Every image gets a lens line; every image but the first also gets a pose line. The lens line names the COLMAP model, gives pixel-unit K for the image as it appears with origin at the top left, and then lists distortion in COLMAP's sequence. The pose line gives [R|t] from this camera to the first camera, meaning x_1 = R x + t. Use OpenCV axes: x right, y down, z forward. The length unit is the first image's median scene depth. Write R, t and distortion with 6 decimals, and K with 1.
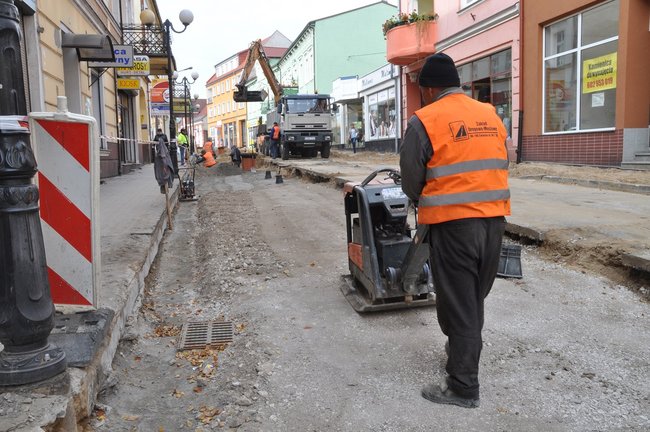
lens RADIAL K [[604.8, 0, 325.0], [0, 604.8, 215.7], [0, 0, 1]] dist [-0.053917, 0.000000]
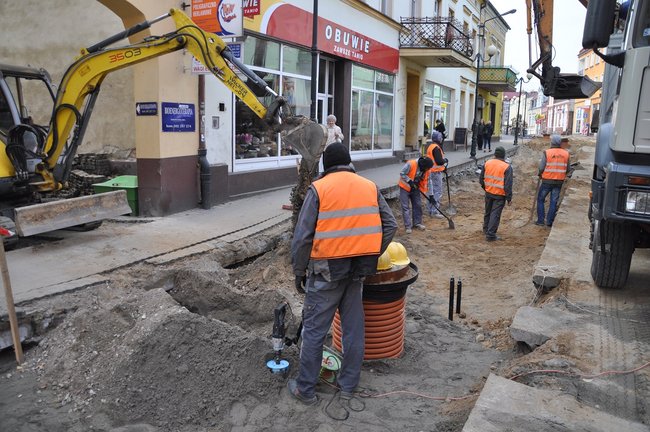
lens RADIAL K [[504.2, 0, 320.5], [0, 504.2, 213.7], [0, 0, 1]] dist [-0.098126, 0.024294]
pose [[0.757375, 0.152030, -0.635035, -0.040778], [-0.105972, 0.988244, 0.110202, -0.130068], [0.644324, -0.016168, 0.764582, 0.843433]]
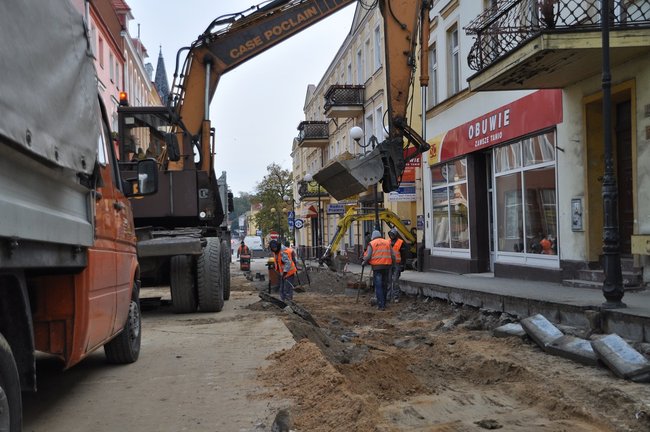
lens RADIAL K [[802.8, 0, 325.0], [0, 802.8, 216.5], [0, 0, 1]] dist [-0.005509, 0.000000]
pose [[-0.994129, 0.059967, 0.090065, -0.261822], [0.067139, 0.994624, 0.078843, -0.228348], [-0.084853, 0.084427, -0.992810, 1.899487]]
